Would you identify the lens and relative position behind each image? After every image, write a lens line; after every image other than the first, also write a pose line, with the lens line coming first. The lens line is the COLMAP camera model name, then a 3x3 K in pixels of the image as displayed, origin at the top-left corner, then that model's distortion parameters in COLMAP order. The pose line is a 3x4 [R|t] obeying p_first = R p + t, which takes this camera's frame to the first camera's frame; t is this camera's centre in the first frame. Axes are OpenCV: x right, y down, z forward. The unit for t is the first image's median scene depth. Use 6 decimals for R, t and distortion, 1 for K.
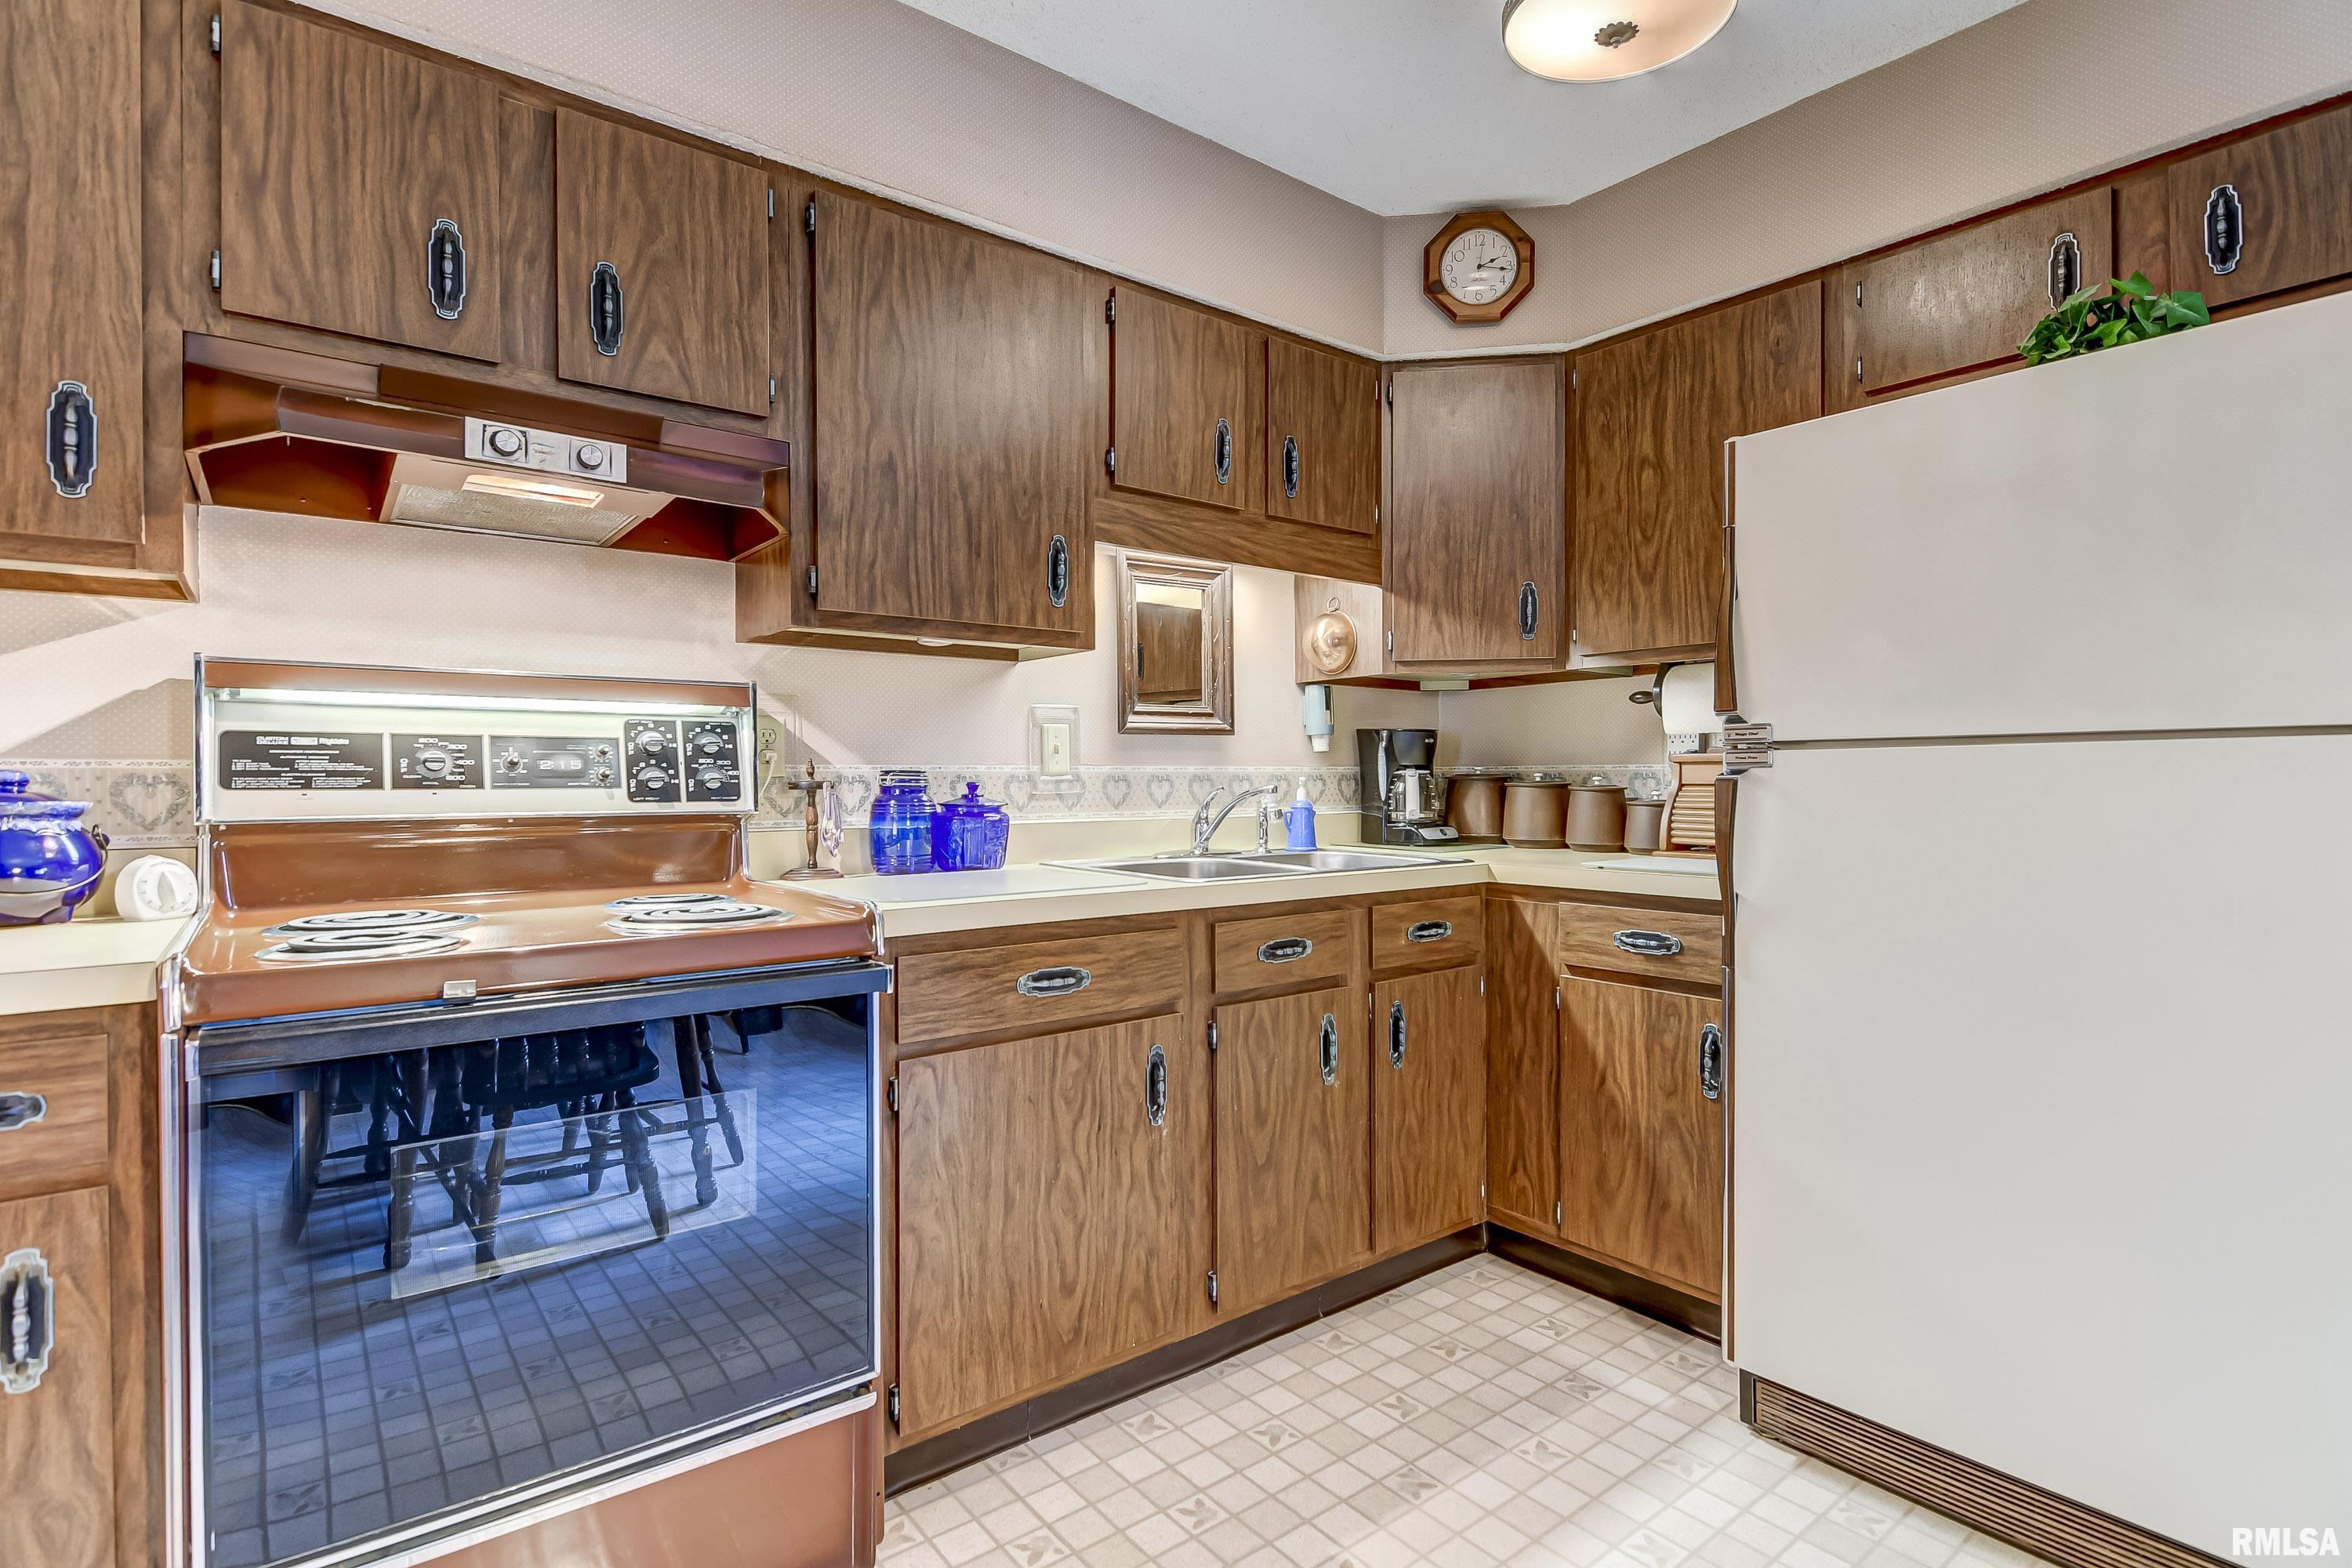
lens RADIAL K [[1122.7, 0, 1165.2], [0, 1122.7, 776.5], [0, 0, 1]] dist [0.006474, -0.005192]
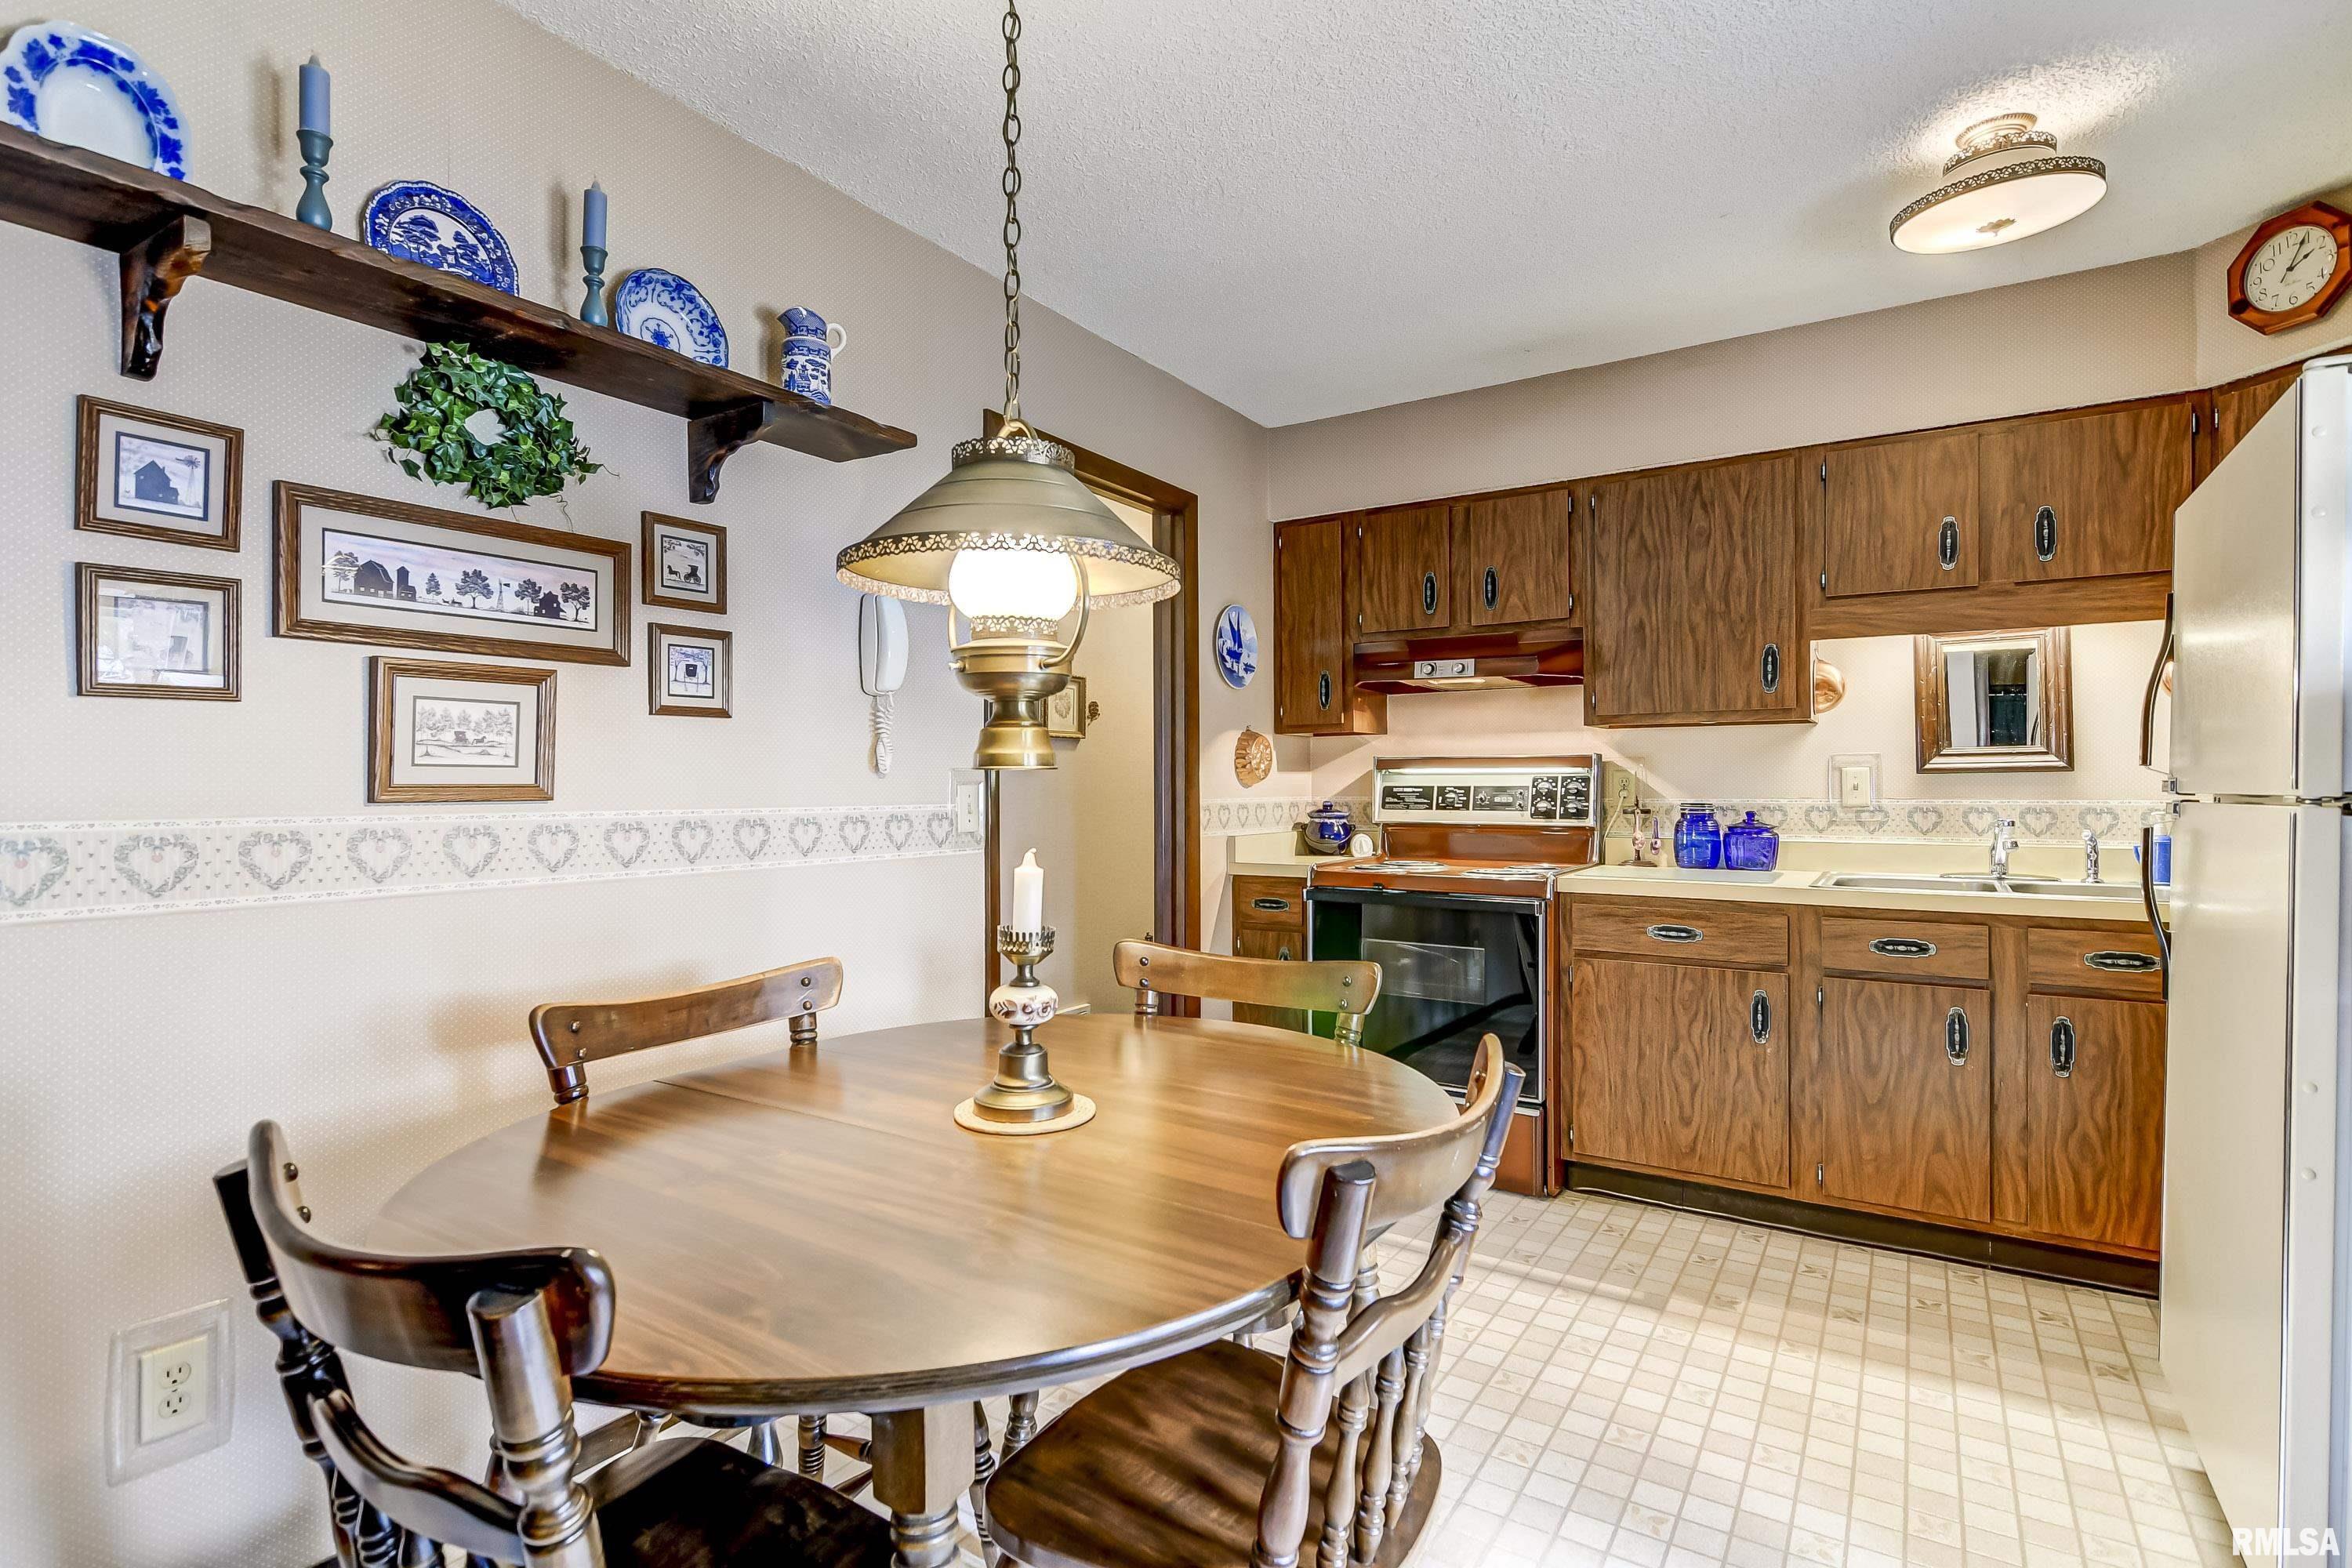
lens RADIAL K [[1143.6, 0, 1166.2], [0, 1143.6, 777.1], [0, 0, 1]] dist [0.003792, -0.004068]
pose [[0.326579, -0.004092, -0.945161, 1.210106], [0.002063, 0.999991, -0.003616, -0.044040], [0.945168, -0.000769, 0.326585, -0.262283]]
